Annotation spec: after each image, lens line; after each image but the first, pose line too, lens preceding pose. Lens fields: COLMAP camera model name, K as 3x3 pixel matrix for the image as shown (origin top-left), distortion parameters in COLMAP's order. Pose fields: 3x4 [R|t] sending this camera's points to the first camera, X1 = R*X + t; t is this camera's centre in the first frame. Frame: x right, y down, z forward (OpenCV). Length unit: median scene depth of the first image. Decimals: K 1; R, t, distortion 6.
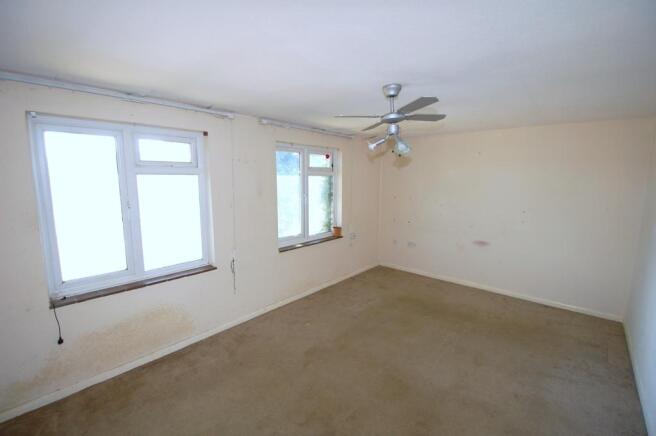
lens RADIAL K [[287.8, 0, 335.4], [0, 287.8, 217.9], [0, 0, 1]] dist [-0.001422, -0.000901]
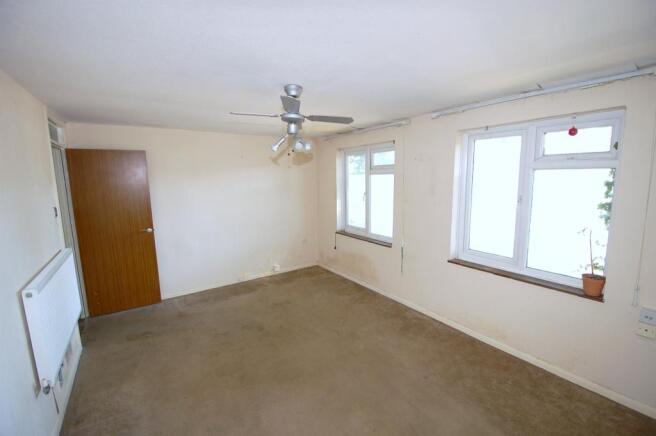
lens RADIAL K [[288.0, 0, 322.1], [0, 288.0, 217.3], [0, 0, 1]] dist [0.001731, -0.000088]
pose [[-0.268925, 0.137010, -0.953367, 0.749807], [-0.113927, 0.978357, 0.172738, -0.121322], [0.956400, 0.155067, -0.247495, 0.875027]]
